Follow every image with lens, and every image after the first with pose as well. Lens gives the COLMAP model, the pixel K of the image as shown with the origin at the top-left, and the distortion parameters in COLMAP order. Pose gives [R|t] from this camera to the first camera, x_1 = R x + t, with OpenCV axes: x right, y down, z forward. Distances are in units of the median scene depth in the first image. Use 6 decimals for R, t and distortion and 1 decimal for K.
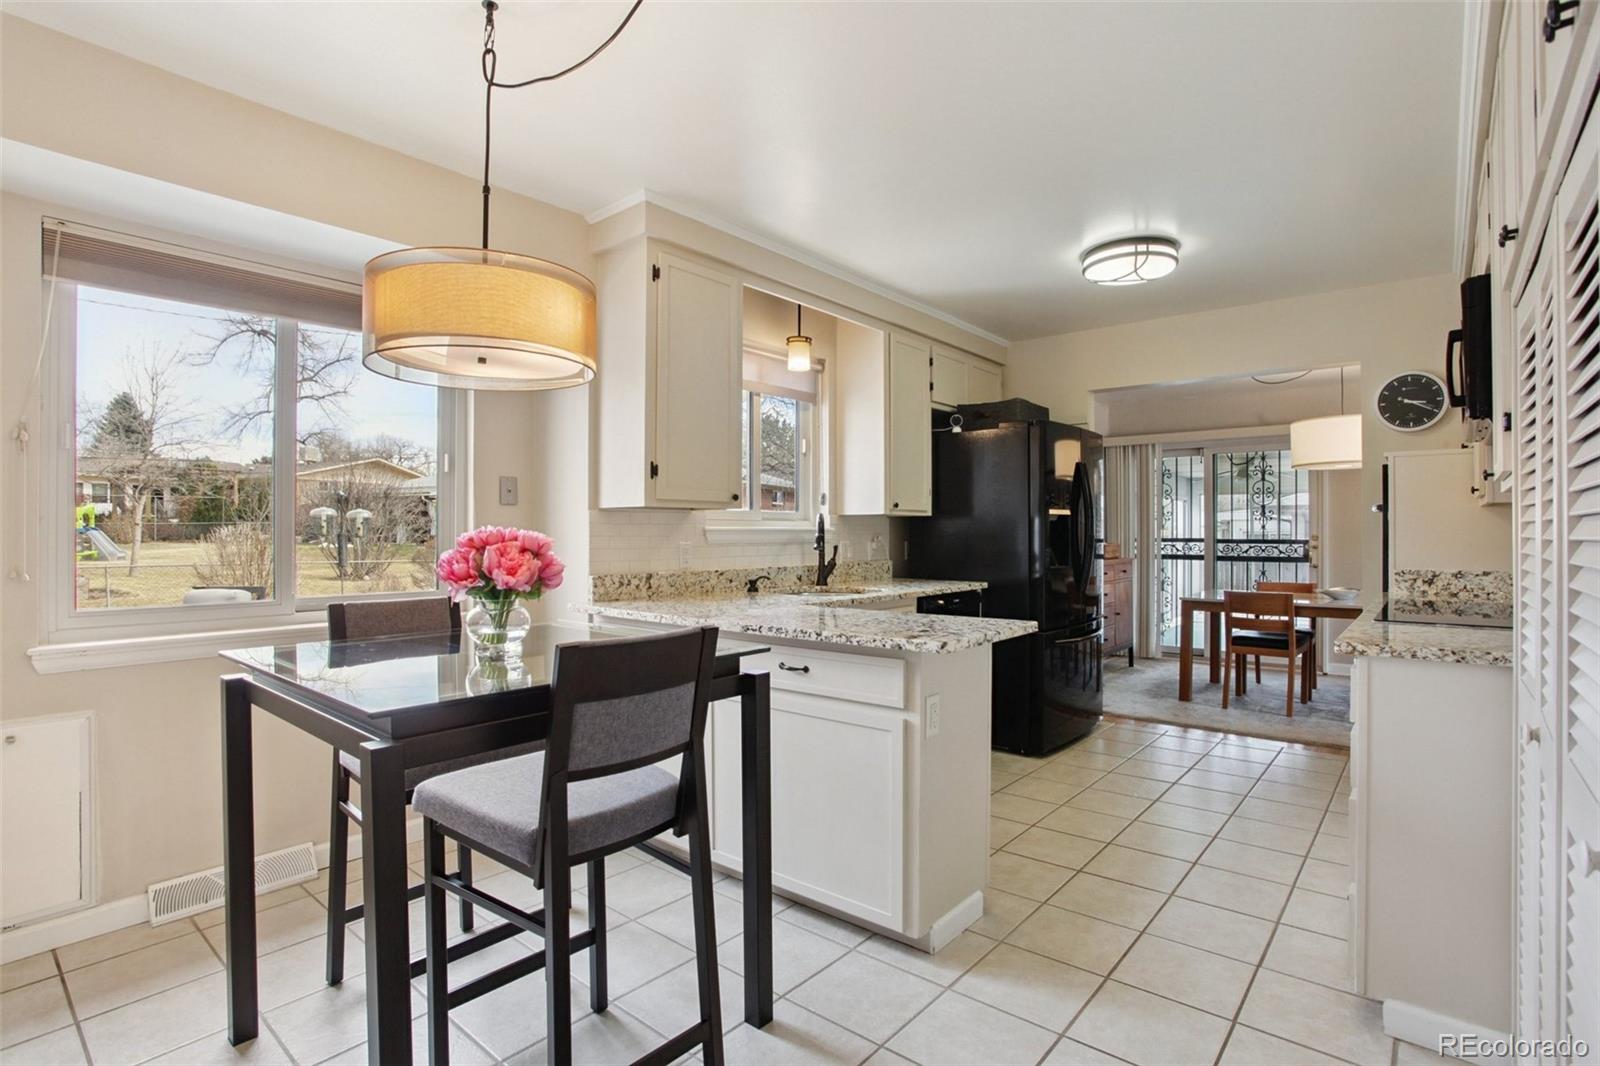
lens RADIAL K [[784.2, 0, 792.4], [0, 784.2, 528.6], [0, 0, 1]] dist [-0.082137, 0.037286]
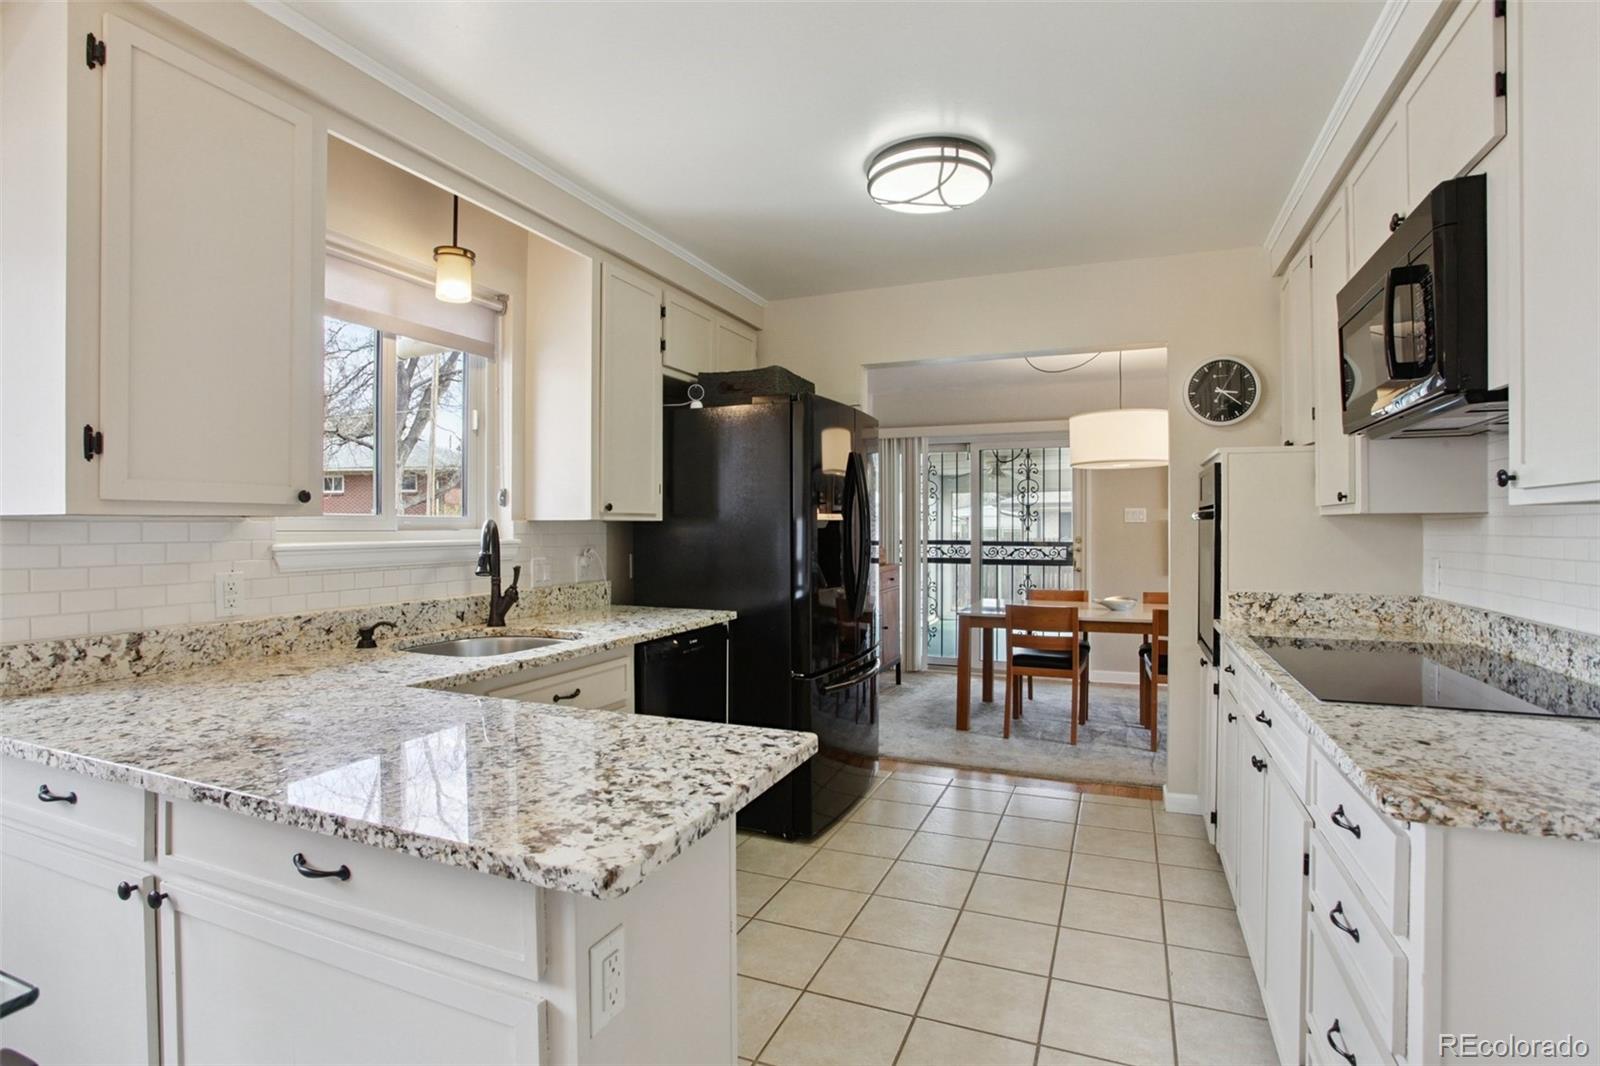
lens RADIAL K [[784.2, 0, 792.4], [0, 784.2, 528.6], [0, 0, 1]] dist [-0.082137, 0.037286]
pose [[0.953308, -0.002215, 0.301992, 0.075070], [-0.000306, 0.999965, 0.008302, -0.015935], [-0.302000, -0.008007, 0.953274, 0.271724]]
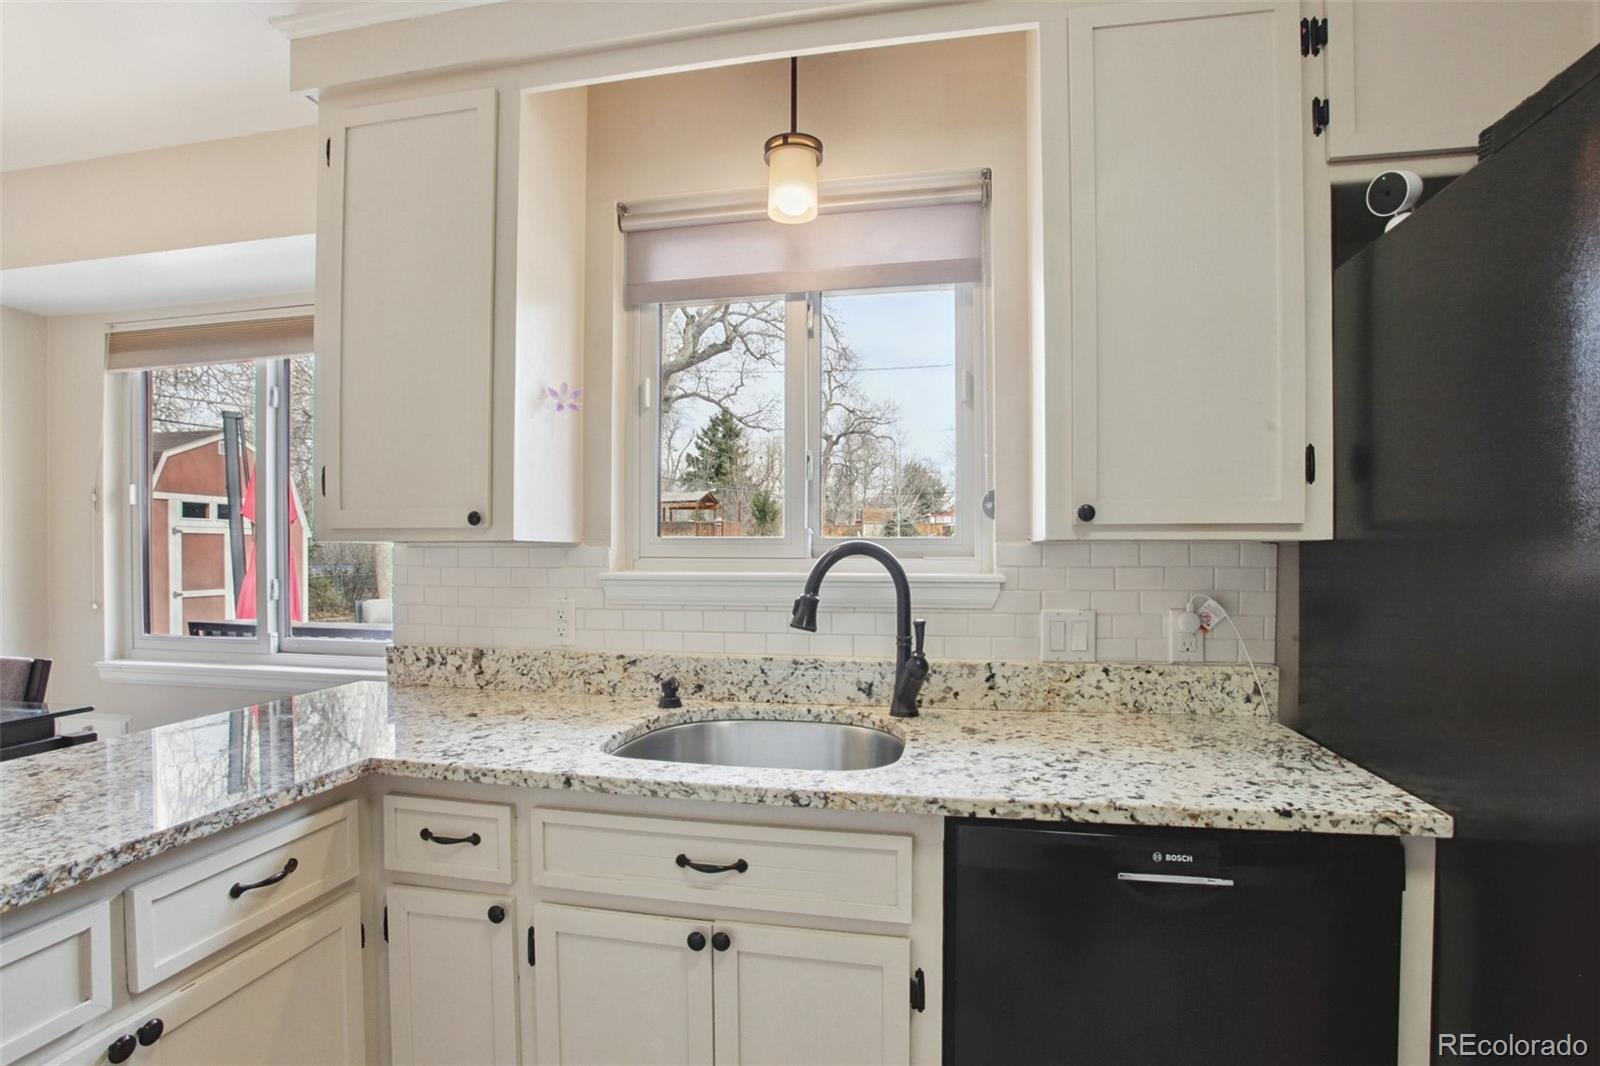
lens RADIAL K [[797.1, 0, 796.3], [0, 797.1, 559.5], [0, 0, 1]] dist [-0.098928, 0.052280]
pose [[0.483892, 0.009506, -0.875076, 0.355441], [0.003884, 0.999908, 0.013010, -0.014382], [0.875119, -0.009694, 0.483811, 0.705693]]
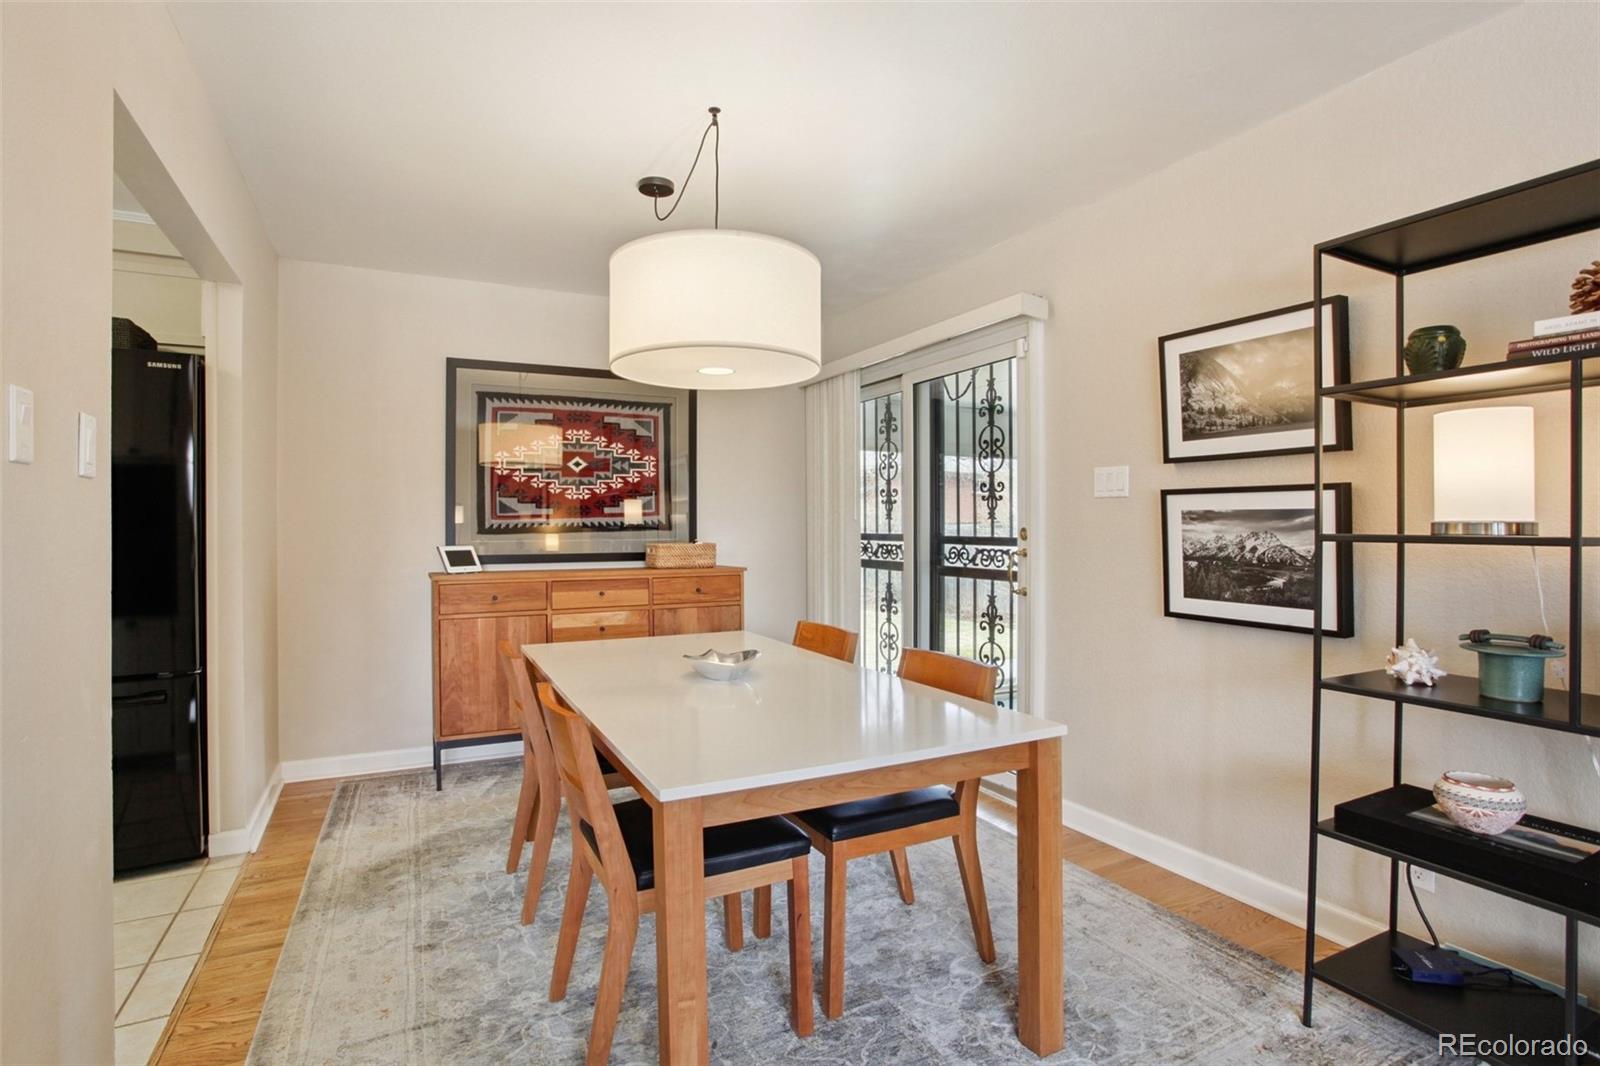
lens RADIAL K [[784.2, 0, 792.4], [0, 784.2, 528.6], [0, 0, 1]] dist [-0.082137, 0.037286]
pose [[0.922674, 0.001371, -0.385580, 1.129181], [0.003864, 0.999911, 0.012800, 0.001327], [0.385563, -0.013300, 0.922586, 0.730016]]
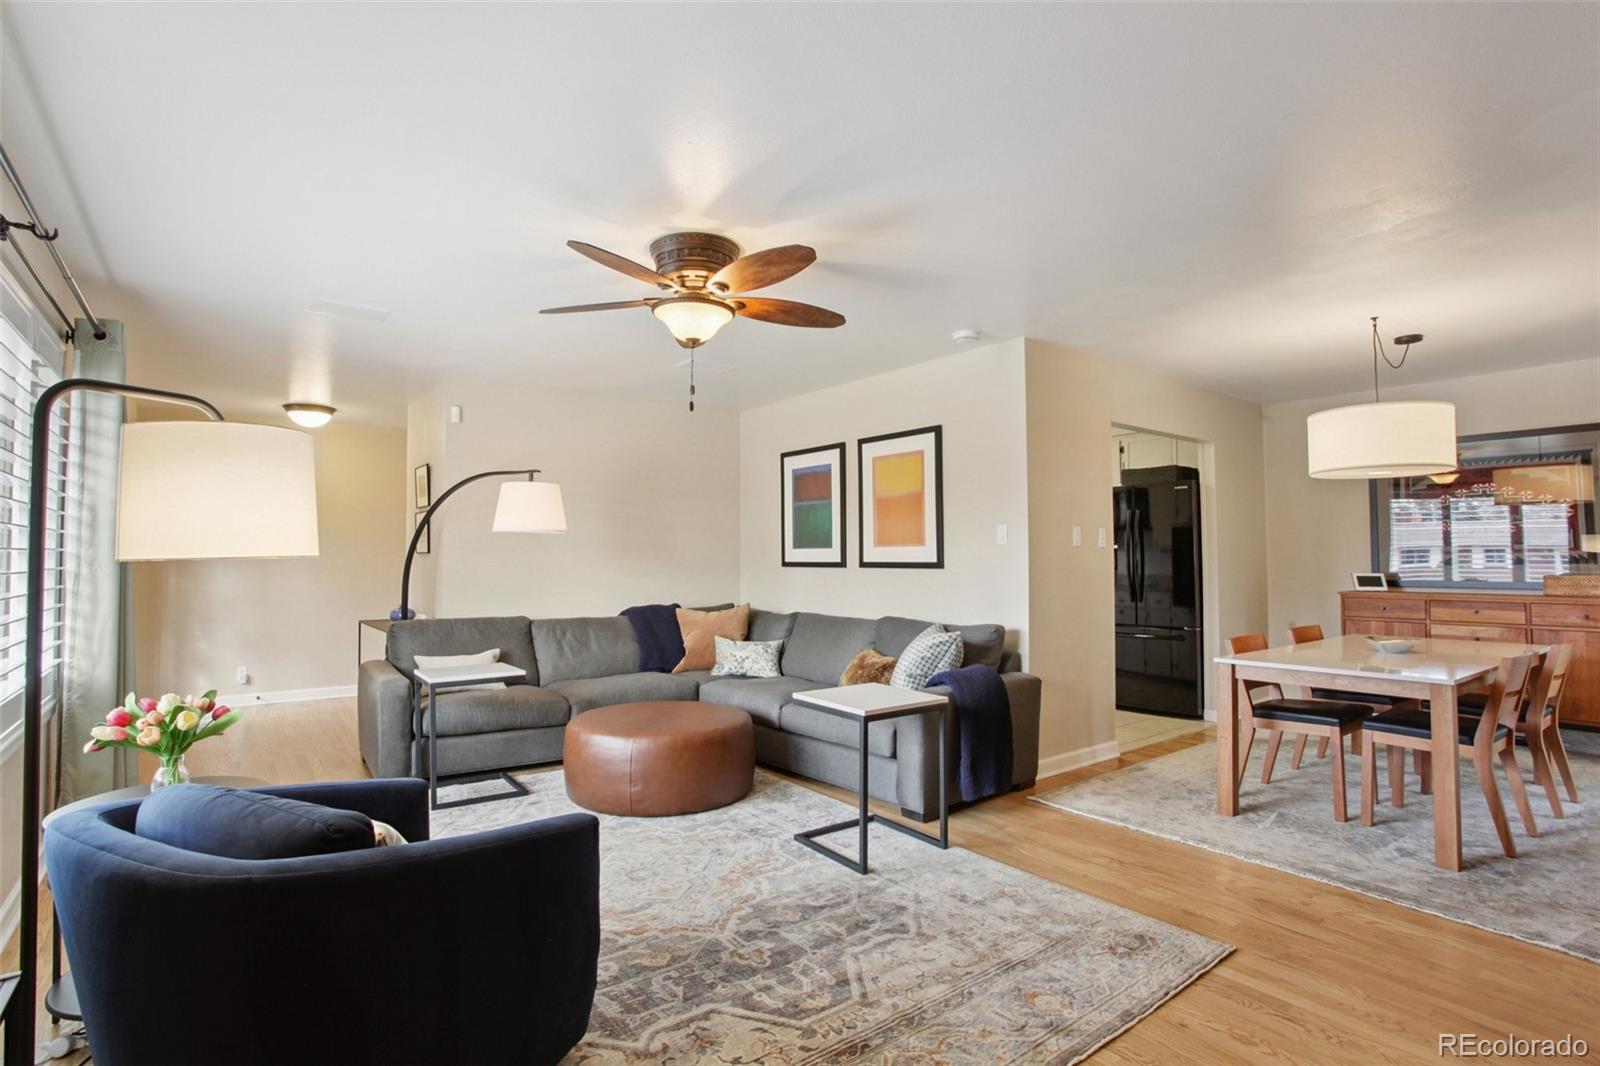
lens RADIAL K [[784.2, 0, 792.4], [0, 784.2, 528.6], [0, 0, 1]] dist [-0.082137, 0.037286]
pose [[-0.217396, -0.033613, -0.975505, 1.891098], [0.012164, 0.999236, -0.037142, -0.008600], [0.976008, -0.019940, -0.216821, 0.719108]]
